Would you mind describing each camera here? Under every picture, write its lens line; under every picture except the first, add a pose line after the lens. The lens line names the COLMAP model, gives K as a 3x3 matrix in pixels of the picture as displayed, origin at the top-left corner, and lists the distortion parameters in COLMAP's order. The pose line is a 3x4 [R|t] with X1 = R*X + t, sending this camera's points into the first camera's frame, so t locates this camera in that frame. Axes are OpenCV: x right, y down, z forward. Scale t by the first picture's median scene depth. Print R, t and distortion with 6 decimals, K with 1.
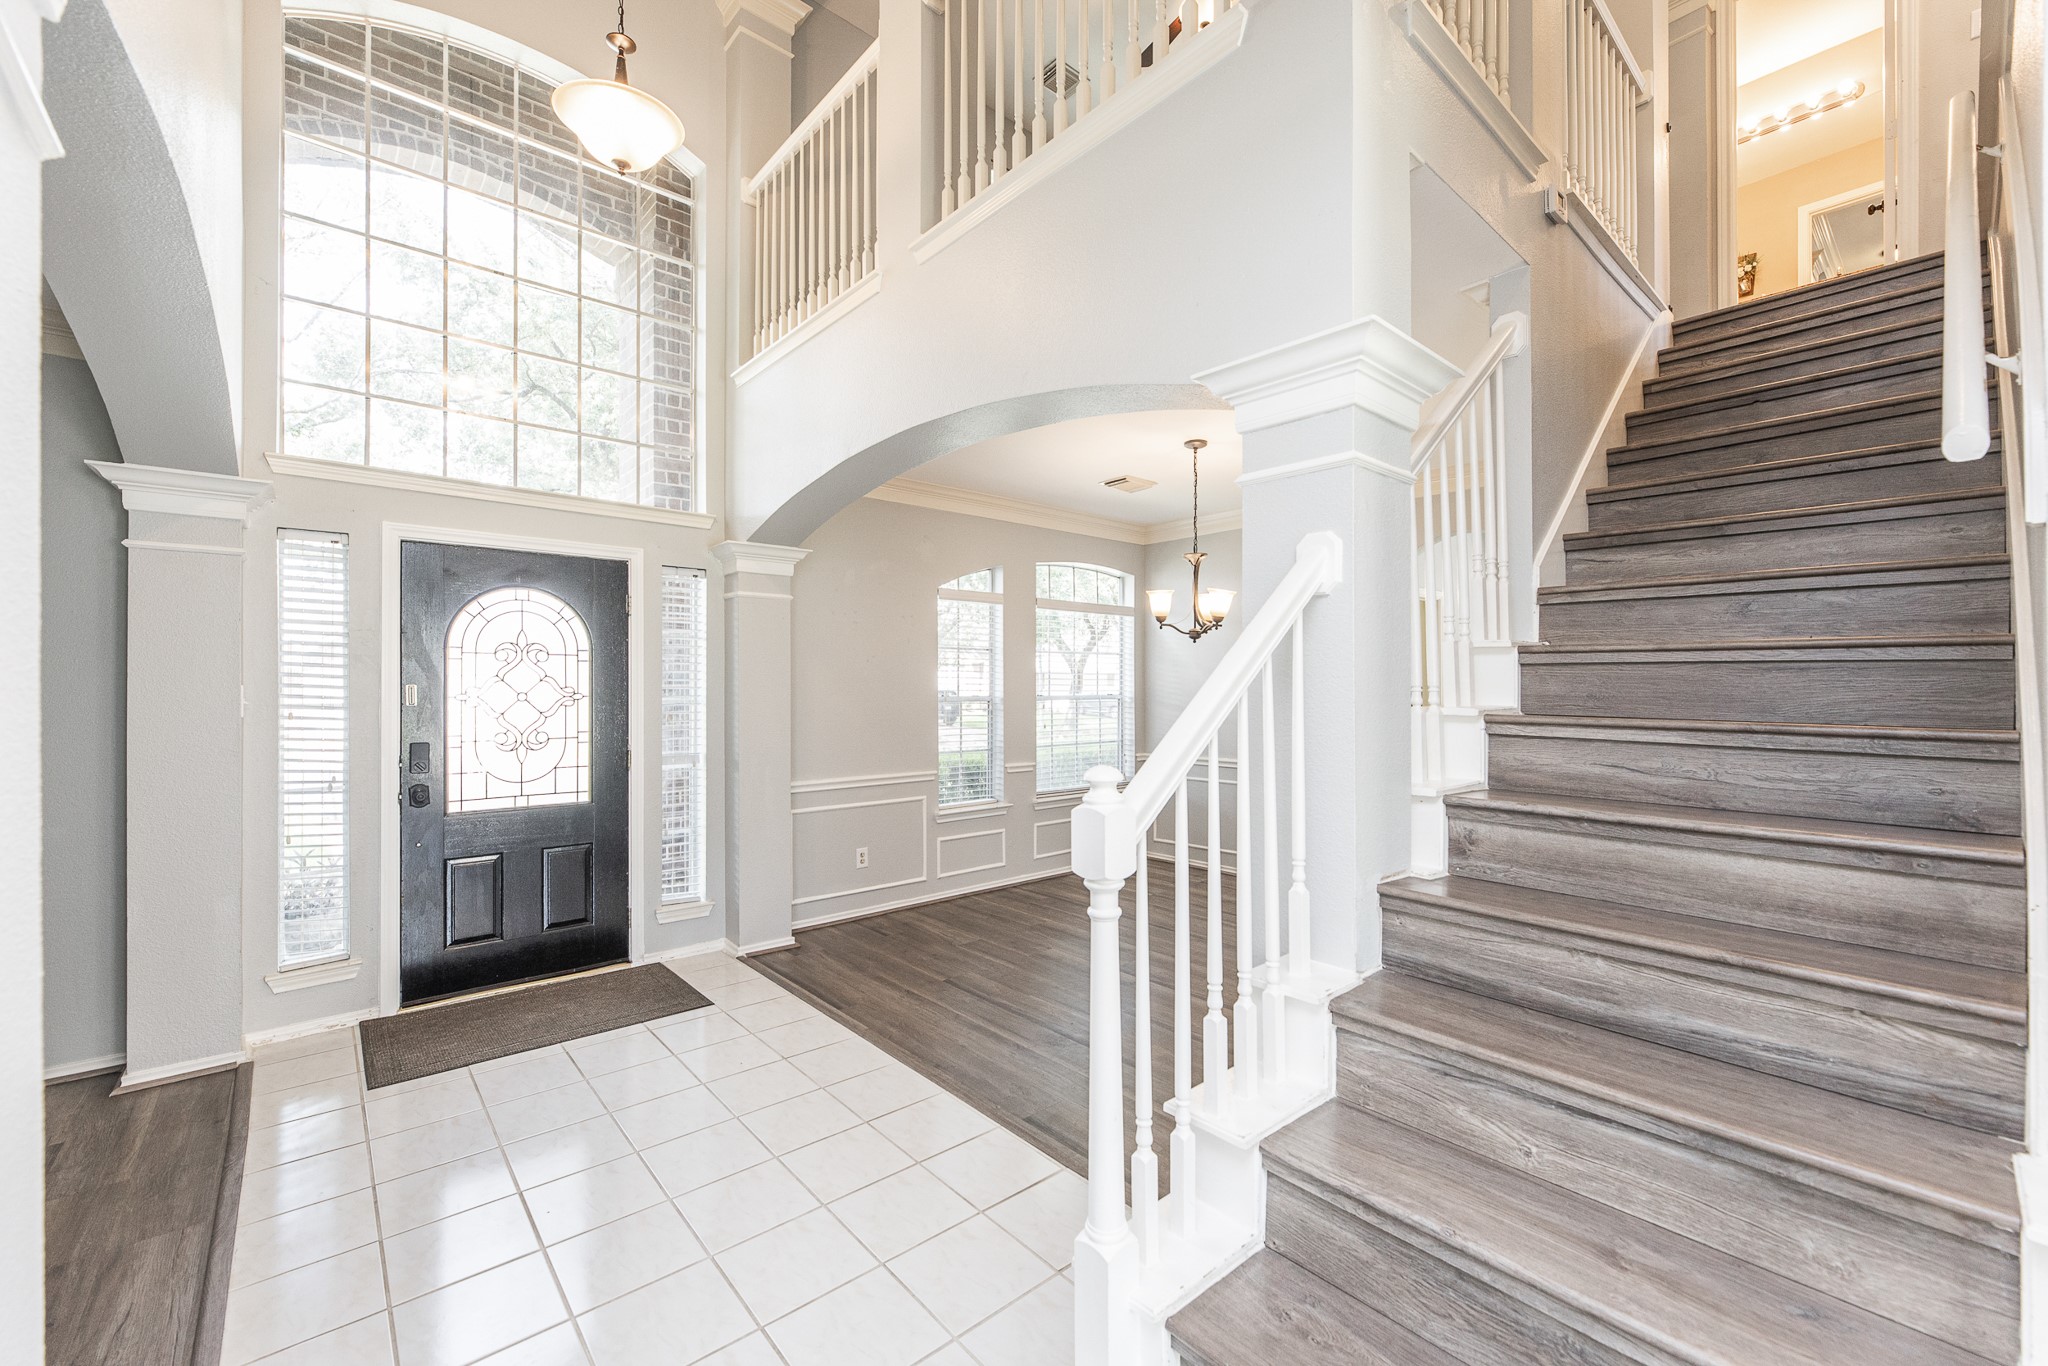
lens RADIAL K [[821.9, 0, 1042.1], [0, 821.9, 682.5], [0, 0, 1]] dist [-0.002221, 0.000011]
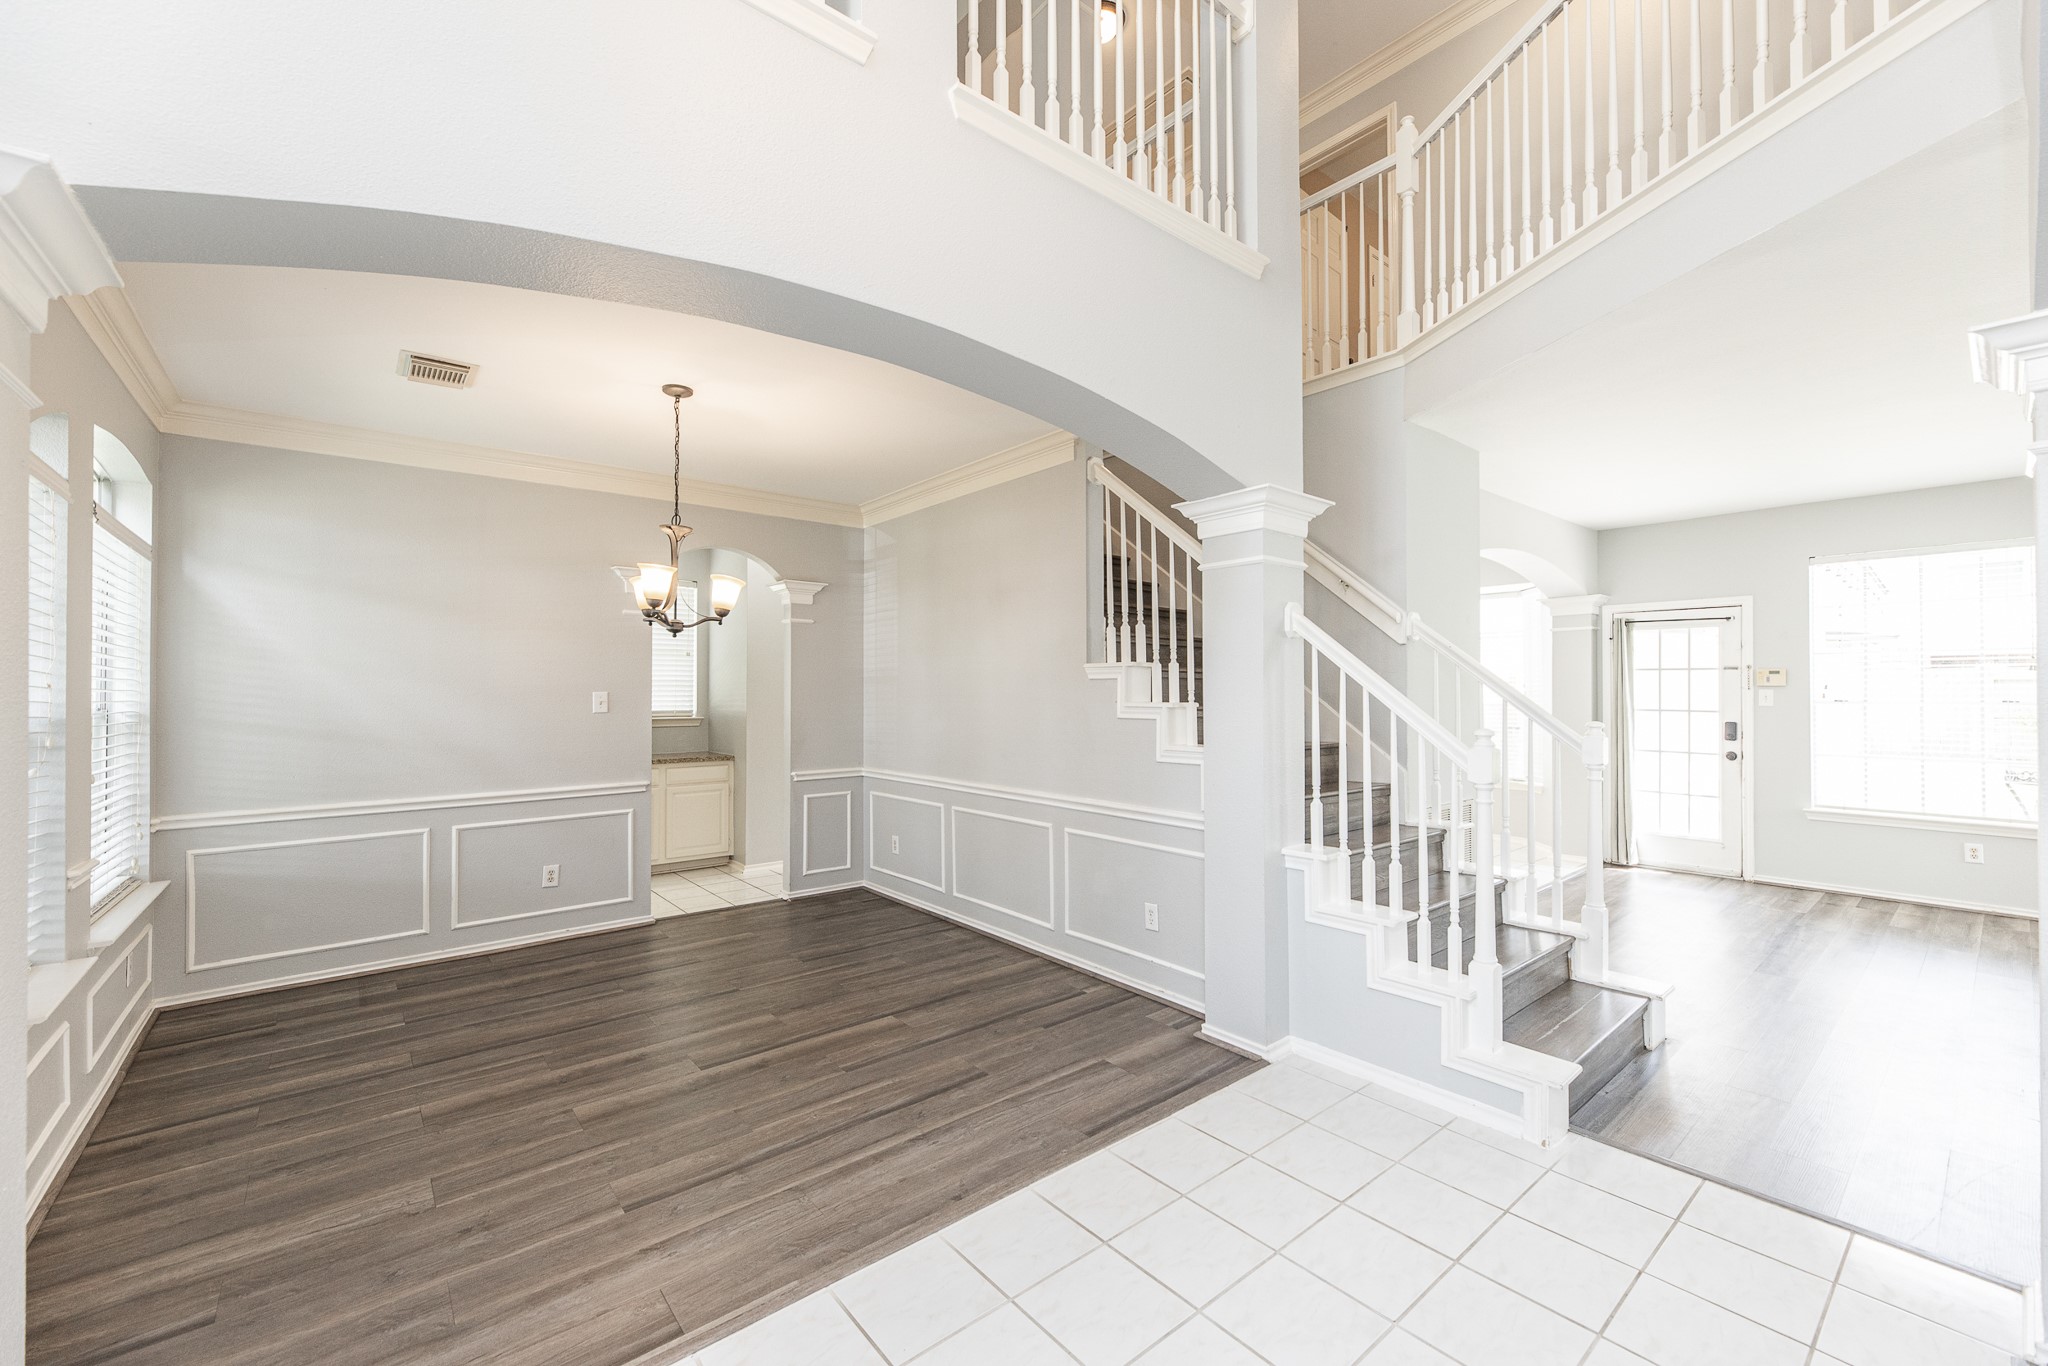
lens RADIAL K [[821.9, 0, 1036.1], [0, 821.9, 680.7], [0, 0, 1]] dist [-0.002221, 0.000011]
pose [[0.032765, 0.015456, 0.999344, -0.762546], [-0.001748, 0.999880, -0.015407, 0.007624], [-0.999462, -0.001242, 0.032788, 0.786551]]
